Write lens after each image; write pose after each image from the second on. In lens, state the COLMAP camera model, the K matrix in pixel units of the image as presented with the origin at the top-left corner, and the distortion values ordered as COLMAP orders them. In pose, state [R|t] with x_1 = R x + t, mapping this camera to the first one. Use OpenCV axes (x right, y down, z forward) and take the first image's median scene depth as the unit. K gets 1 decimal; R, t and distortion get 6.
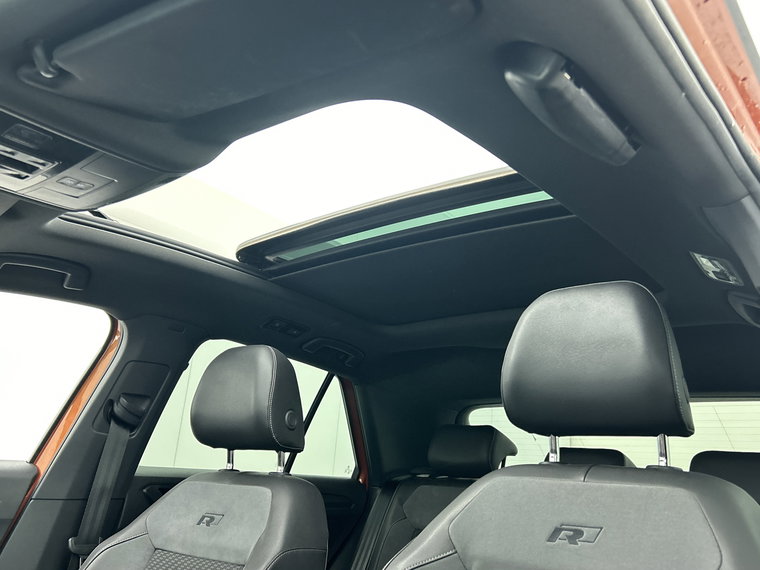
lens RADIAL K [[704.1, 0, 381.7], [0, 704.1, 288.9], [0, 0, 1]] dist [0.060929, -0.001884]
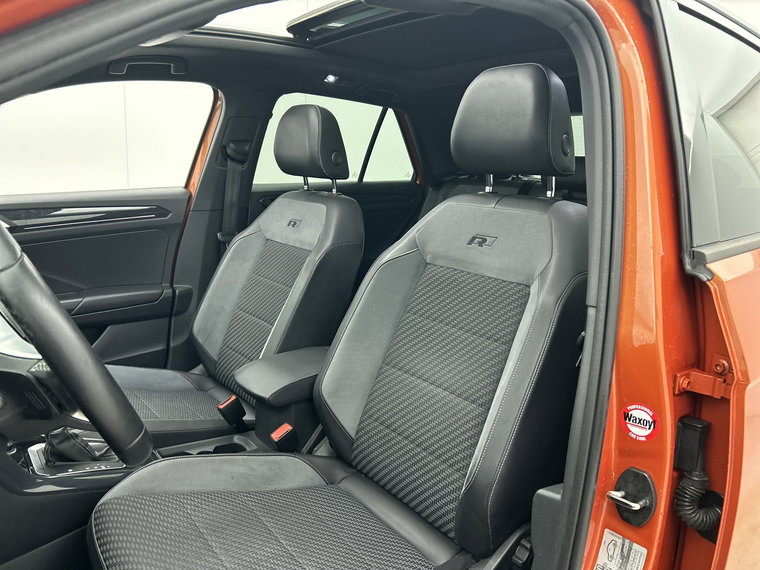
lens RADIAL K [[585.0, 0, 382.4], [0, 585.0, 279.7], [0, 0, 1]] dist [0.003121, -0.000020]
pose [[0.982013, -0.009751, -0.188561, 0.169702], [0.094471, 0.890047, 0.445973, -0.107224], [0.163480, -0.455765, 0.874959, -0.133291]]
